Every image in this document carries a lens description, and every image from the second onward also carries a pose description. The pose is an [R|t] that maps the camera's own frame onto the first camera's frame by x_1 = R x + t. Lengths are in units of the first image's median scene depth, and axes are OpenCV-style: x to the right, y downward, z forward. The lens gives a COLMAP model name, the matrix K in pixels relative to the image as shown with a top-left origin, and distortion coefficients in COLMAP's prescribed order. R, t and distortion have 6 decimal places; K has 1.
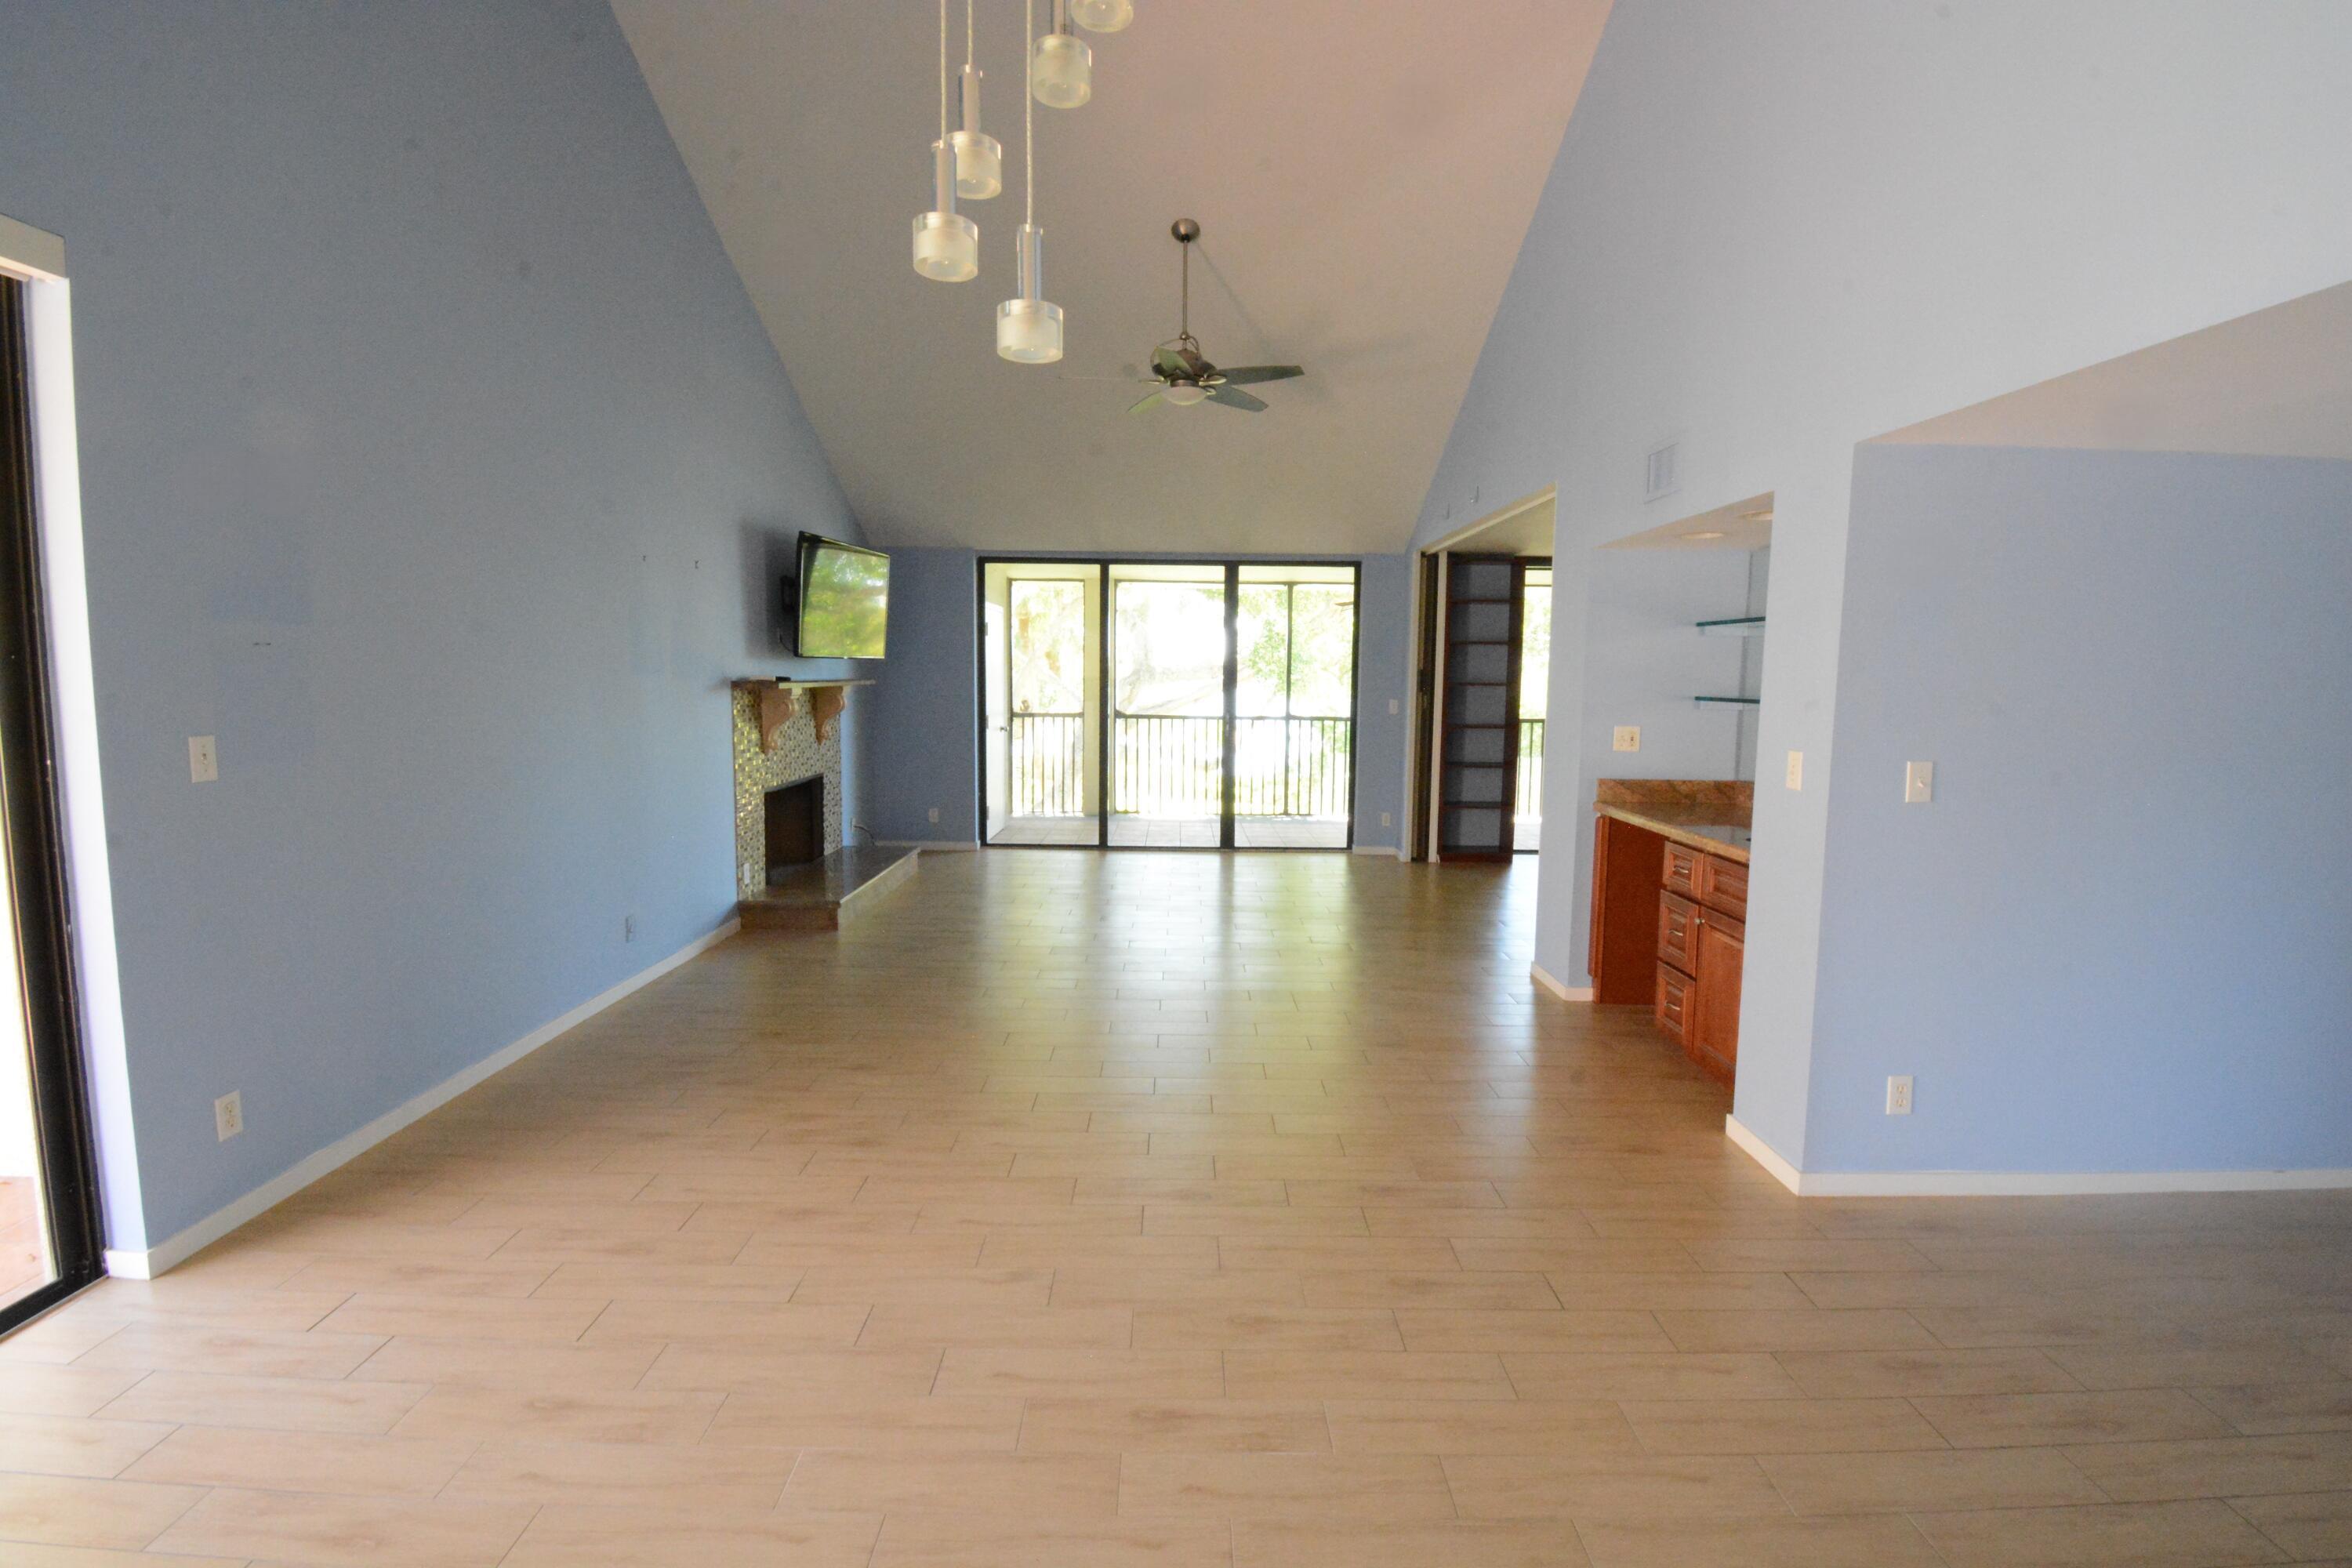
lens RADIAL K [[1031.1, 0, 1176.0], [0, 1031.1, 784.0], [0, 0, 1]] dist [0.018699, -0.024750]
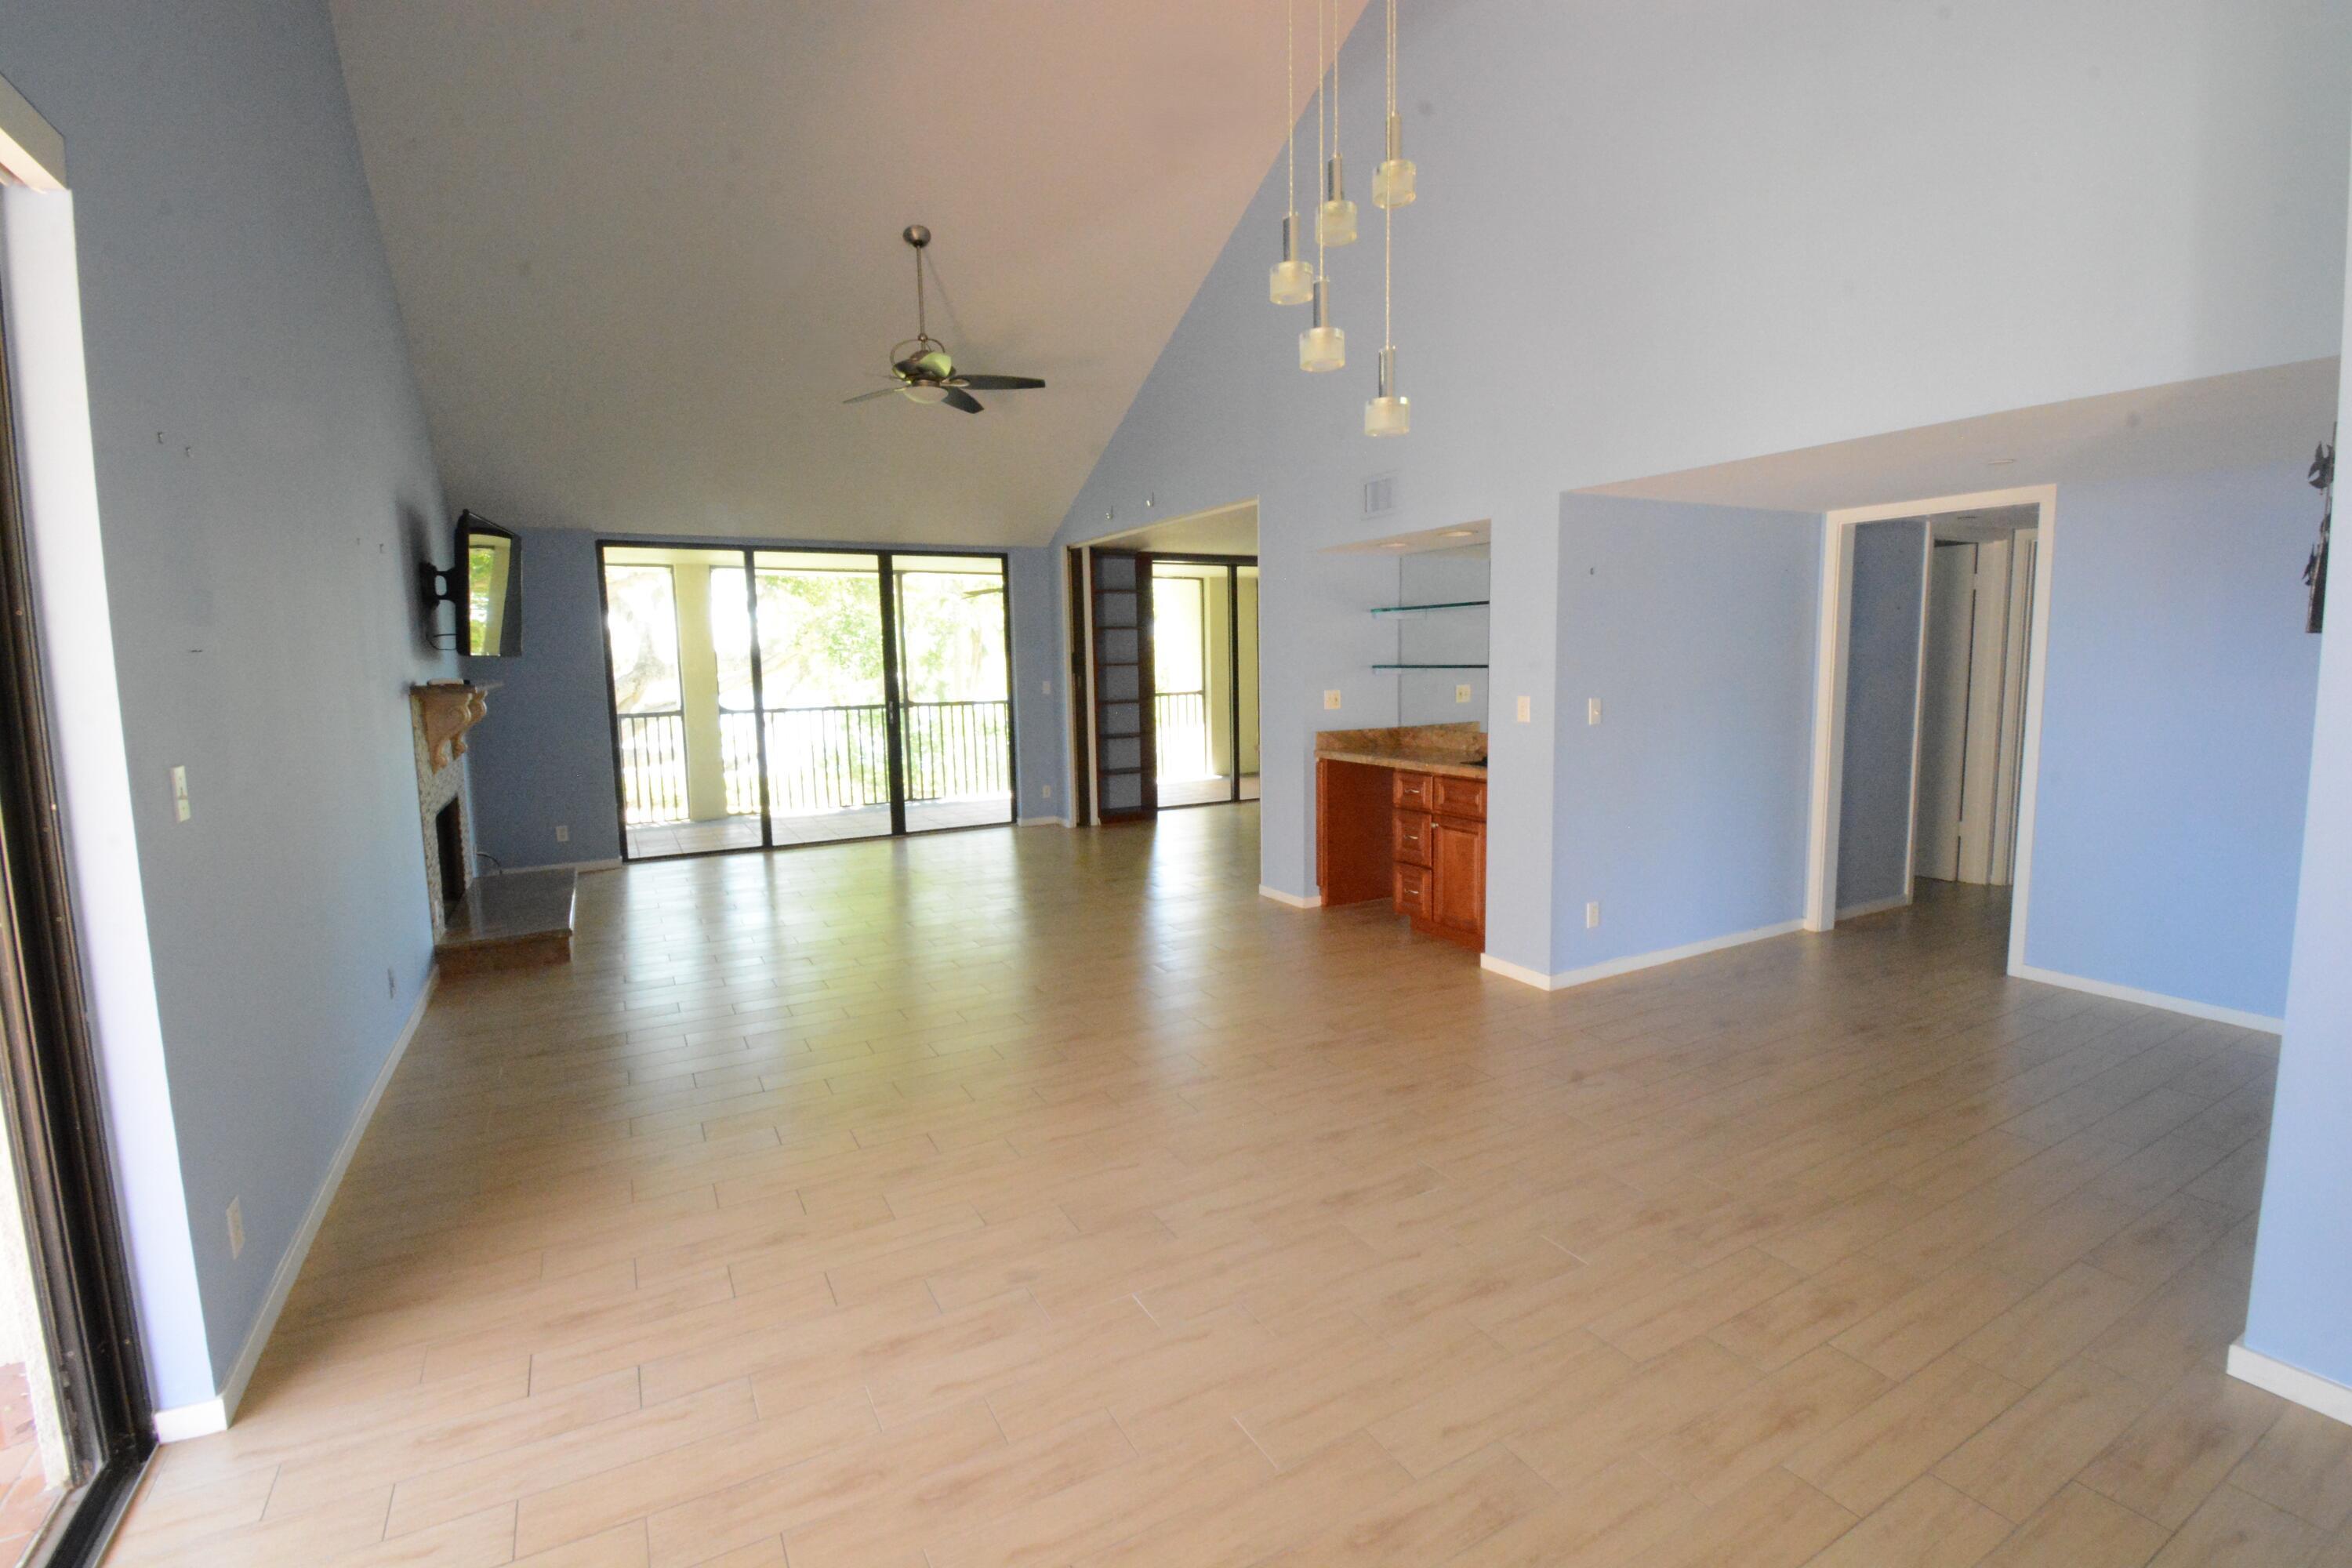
lens RADIAL K [[1031.1, 0, 1176.0], [0, 1031.1, 784.0], [0, 0, 1]] dist [0.018699, -0.024750]
pose [[0.877362, -0.087098, 0.471858, -0.287470], [0.080982, 0.996159, 0.033301, 0.001997], [-0.472946, 0.008995, 0.881045, -0.036358]]
